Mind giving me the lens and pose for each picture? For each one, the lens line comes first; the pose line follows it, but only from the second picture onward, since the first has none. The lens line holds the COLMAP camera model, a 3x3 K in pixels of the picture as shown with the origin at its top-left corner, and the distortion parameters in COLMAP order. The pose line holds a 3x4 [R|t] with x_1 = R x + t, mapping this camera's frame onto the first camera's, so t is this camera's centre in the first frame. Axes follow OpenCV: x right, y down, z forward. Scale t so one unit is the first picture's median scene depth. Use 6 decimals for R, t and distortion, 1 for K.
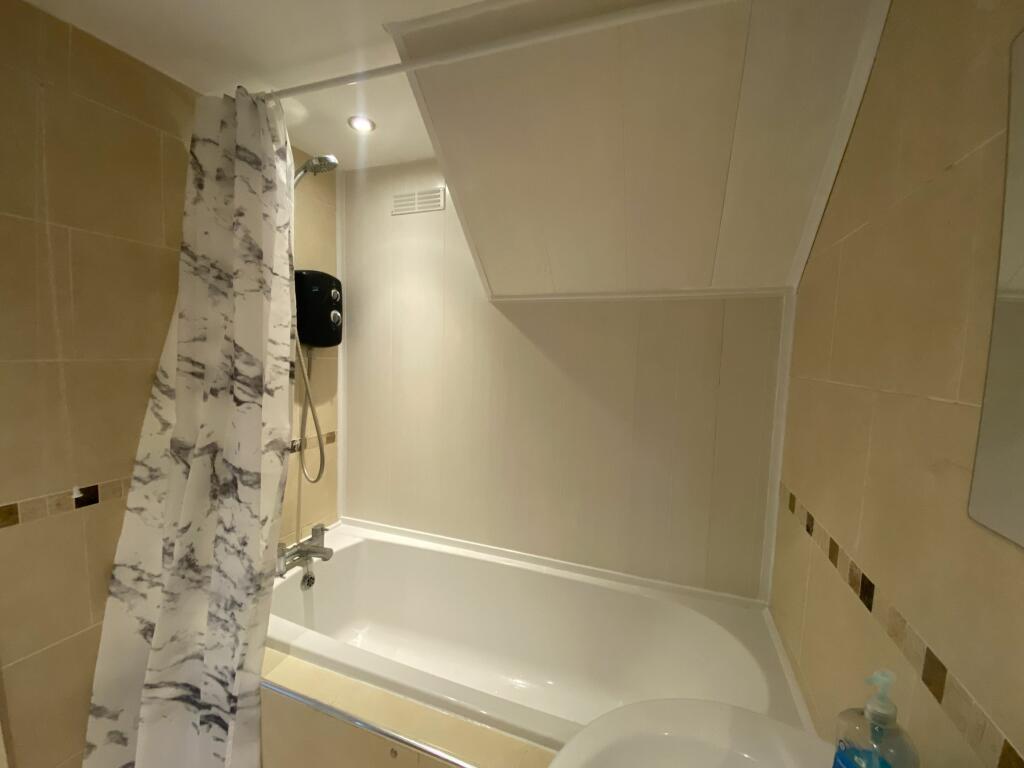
lens RADIAL K [[413.2, 0, 512.0], [0, 413.2, 384.0], [0, 0, 1]] dist [0.018078, -0.018165]
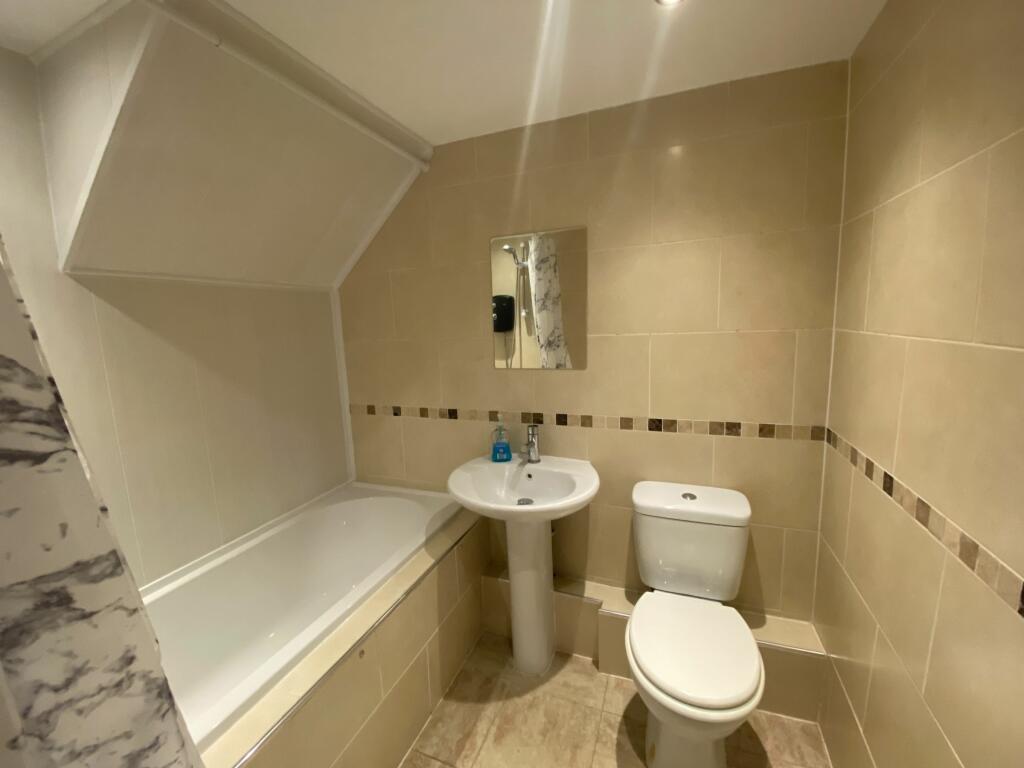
lens RADIAL K [[413.2, 0, 512.0], [0, 413.2, 384.0], [0, 0, 1]] dist [0.018078, -0.018165]
pose [[0.010191, -0.175992, 0.984339, -1.169142], [0.113558, 0.978225, 0.173724, -0.074976], [-0.993479, 0.110009, 0.029955, 0.343758]]
